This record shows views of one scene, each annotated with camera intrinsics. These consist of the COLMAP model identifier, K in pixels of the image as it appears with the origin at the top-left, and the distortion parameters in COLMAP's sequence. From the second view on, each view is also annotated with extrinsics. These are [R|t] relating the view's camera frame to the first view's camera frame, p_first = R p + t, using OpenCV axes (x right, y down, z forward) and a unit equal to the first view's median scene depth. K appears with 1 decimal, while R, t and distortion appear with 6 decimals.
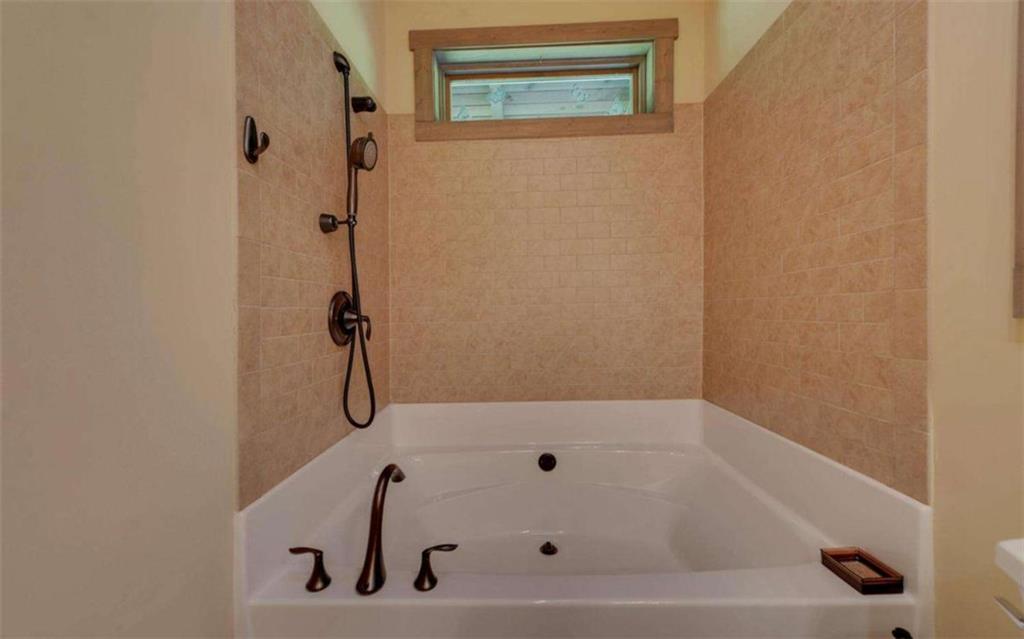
lens RADIAL K [[411.0, 0, 511.1], [0, 411.0, 322.4], [0, 0, 1]] dist [-0.026092, -0.000521]
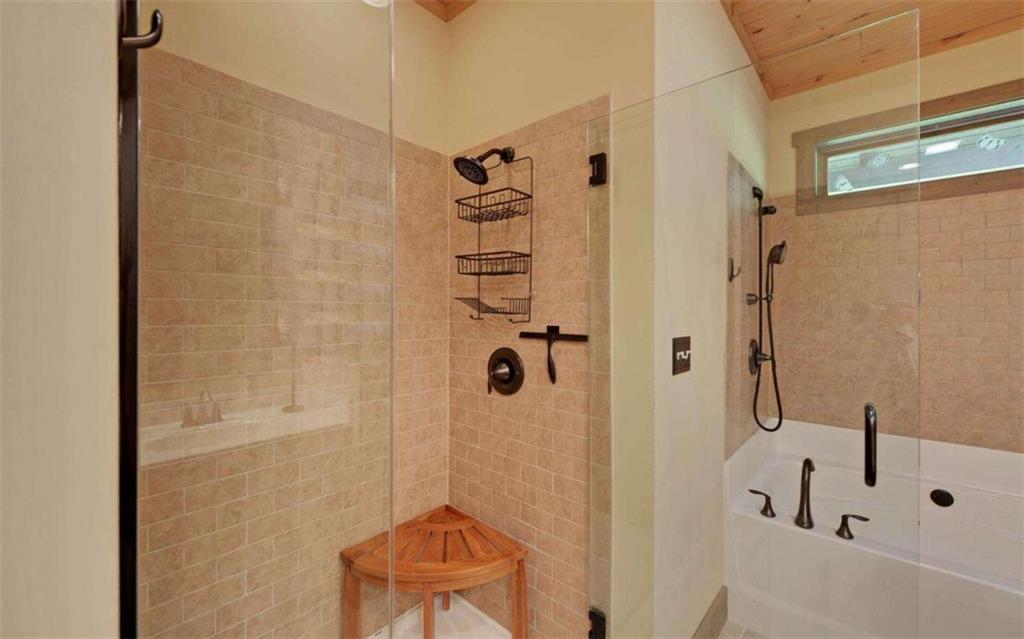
lens RADIAL K [[407.0, 0, 509.3], [0, 407.0, 307.6], [0, 0, 1]] dist [-0.000923, -0.000331]
pose [[0.762074, 0.012800, -0.647363, -0.109014], [-0.039990, 0.998826, -0.027327, -0.101082], [0.646254, 0.046713, 0.761692, -0.667848]]
